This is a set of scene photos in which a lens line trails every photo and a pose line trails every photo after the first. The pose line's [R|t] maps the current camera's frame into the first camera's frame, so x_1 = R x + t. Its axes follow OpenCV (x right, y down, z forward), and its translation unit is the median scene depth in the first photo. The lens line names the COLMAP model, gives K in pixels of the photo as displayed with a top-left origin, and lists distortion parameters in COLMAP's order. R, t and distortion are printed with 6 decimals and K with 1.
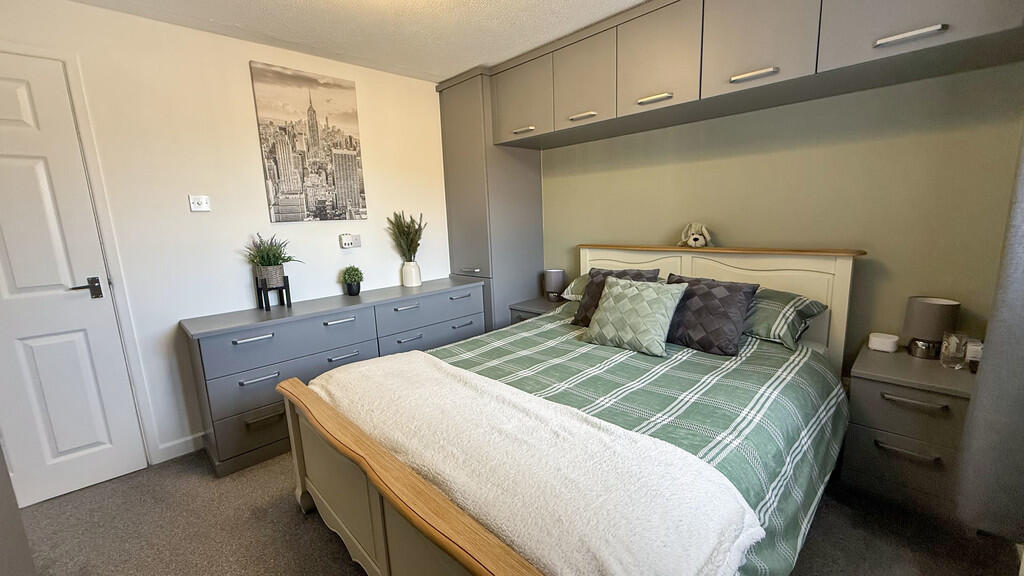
lens RADIAL K [[407.0, 0, 506.0], [0, 407.0, 289.1], [0, 0, 1]] dist [-0.004159, -0.000172]
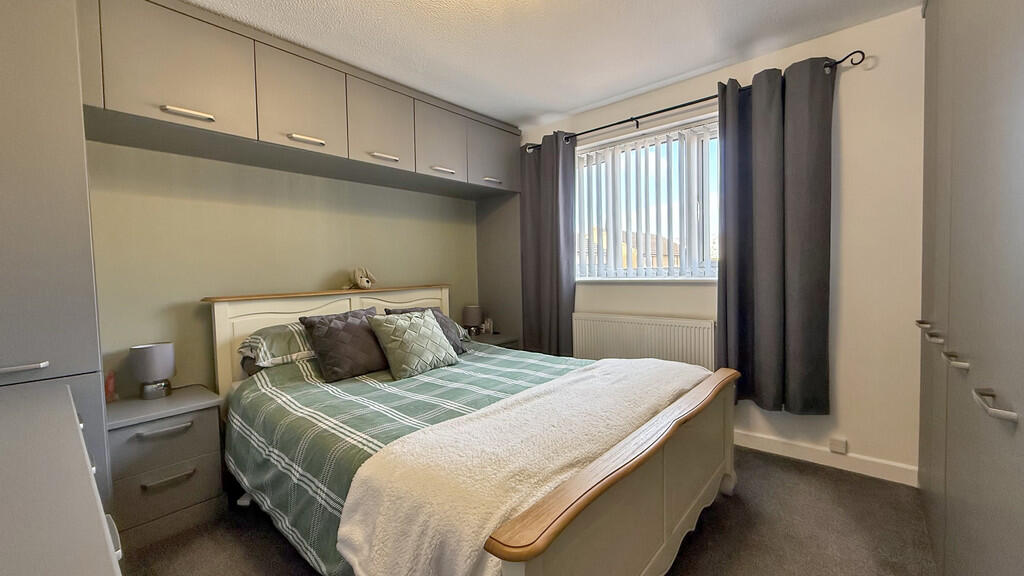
lens RADIAL K [[407.0, 0, 506.4], [0, 407.0, 284.2], [0, 0, 1]] dist [-0.004159, -0.000172]
pose [[-0.071977, 0.000410, 0.997406, -0.779179], [0.196941, 0.980318, 0.013810, -0.057144], [-0.977770, 0.197424, -0.070641, 0.751911]]
